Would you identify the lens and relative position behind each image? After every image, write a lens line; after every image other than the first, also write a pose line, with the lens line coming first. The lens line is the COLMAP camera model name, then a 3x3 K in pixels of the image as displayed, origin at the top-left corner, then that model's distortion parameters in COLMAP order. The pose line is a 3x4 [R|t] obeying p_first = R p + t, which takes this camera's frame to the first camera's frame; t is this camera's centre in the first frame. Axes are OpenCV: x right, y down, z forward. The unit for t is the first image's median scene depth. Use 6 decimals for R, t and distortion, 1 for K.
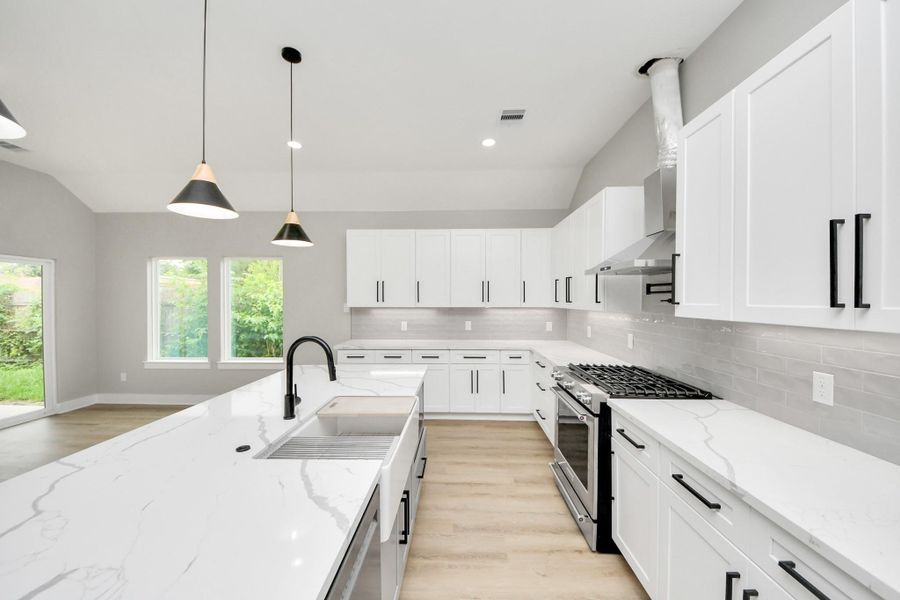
lens RADIAL K [[323.8, 0, 462.1], [0, 323.8, 298.7], [0, 0, 1]] dist [0.001995, 0.000036]
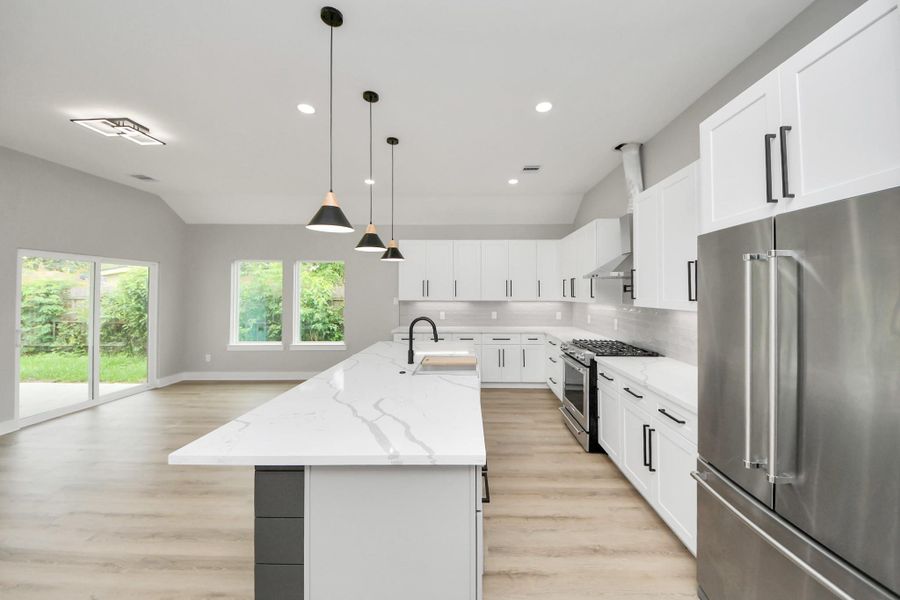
lens RADIAL K [[330.8, 0, 469.9], [0, 330.8, 283.5], [0, 0, 1]] dist [0.021386, -0.013903]
pose [[0.999997, 0.000484, 0.002515, -0.091068], [-0.000421, 0.999685, -0.025112, -0.008784], [-0.002526, 0.025111, 0.999681, -0.334250]]
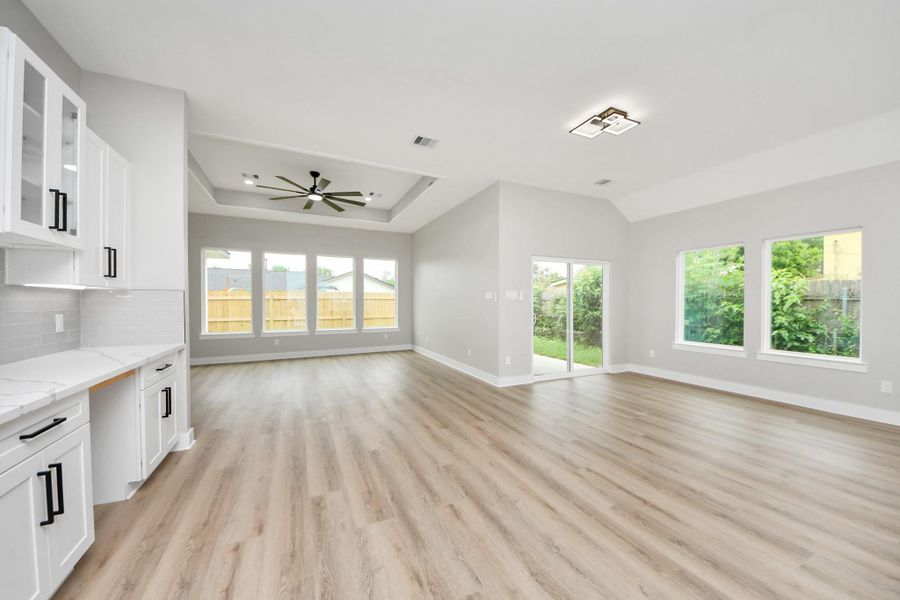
lens RADIAL K [[319.7, 0, 442.9], [0, 319.7, 306.2], [0, 0, 1]] dist [0.014633, -0.011658]
pose [[0.411162, 0.013369, -0.911464, -0.372785], [0.001740, 0.999879, 0.015451, 0.061486], [0.911560, -0.007939, 0.411089, -0.251825]]
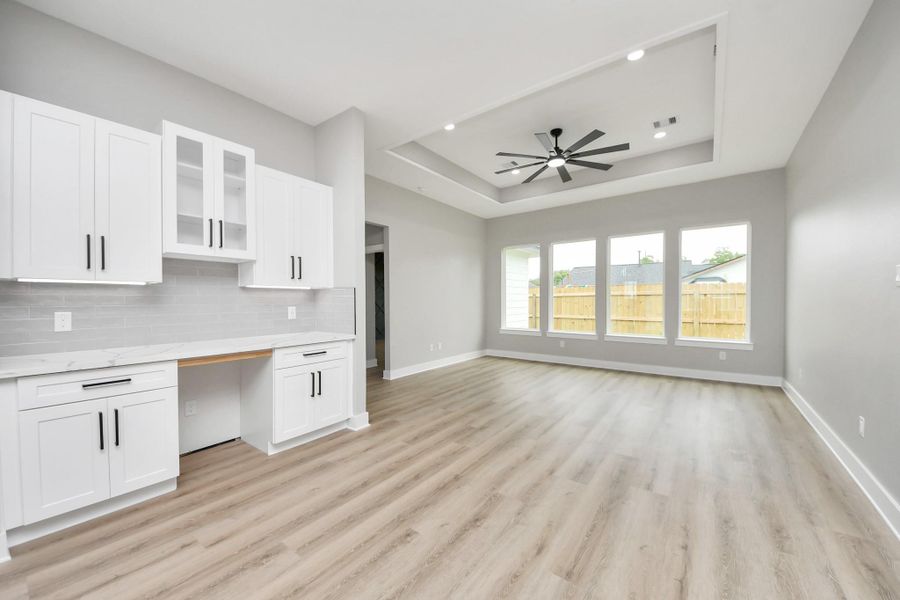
lens RADIAL K [[341.2, 0, 446.9], [0, 341.2, 305.1], [0, 0, 1]] dist [0.000540, -0.000057]
pose [[-0.601999, 0.015724, -0.798342, -0.779052], [0.004225, 0.999855, 0.016507, 0.068116], [0.798486, 0.006564, -0.601978, 0.285839]]
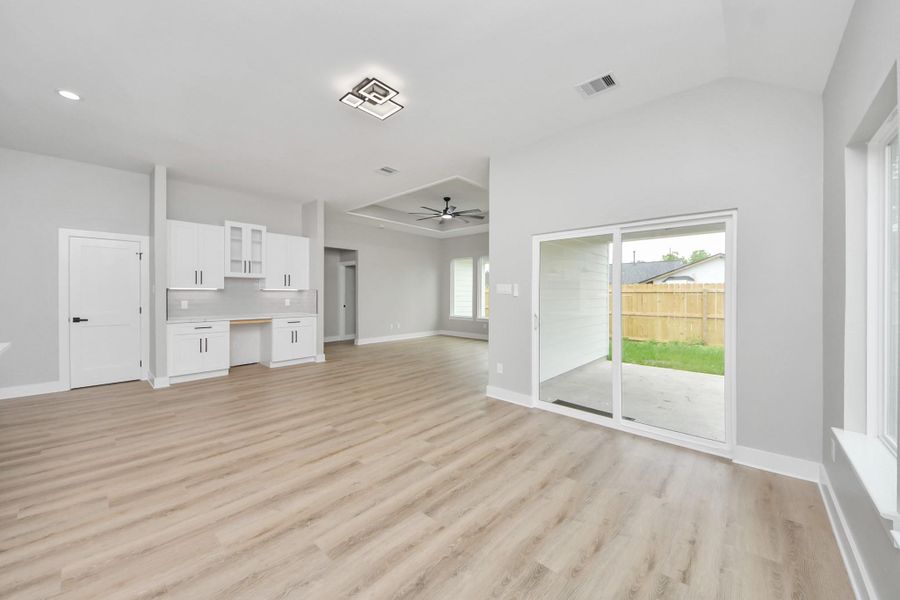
lens RADIAL K [[323.8, 0, 462.1], [0, 323.8, 298.7], [0, 0, 1]] dist [0.001995, 0.000036]
pose [[-0.651330, 0.010749, -0.758718, -0.545219], [-0.006930, 0.999774, 0.020113, 0.039821], [0.758763, 0.018358, -0.651108, 1.300671]]
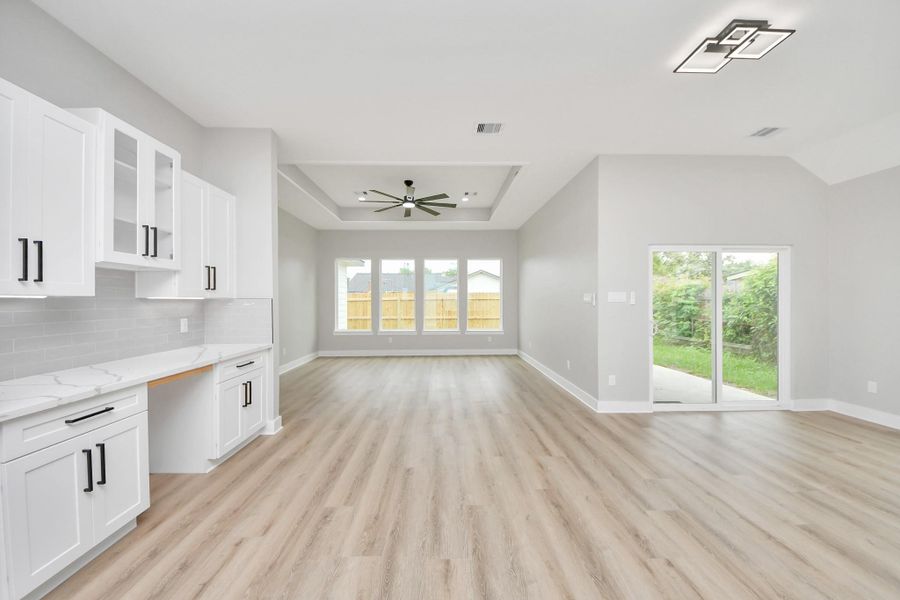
lens RADIAL K [[323.5, 0, 445.0], [0, 323.5, 302.7], [0, 0, 1]] dist [0.033837, -0.022135]
pose [[0.011818, 0.008213, -0.999896, -0.405132], [0.005140, 0.999953, 0.008274, 0.039647], [0.999917, -0.005237, 0.011775, -0.004703]]
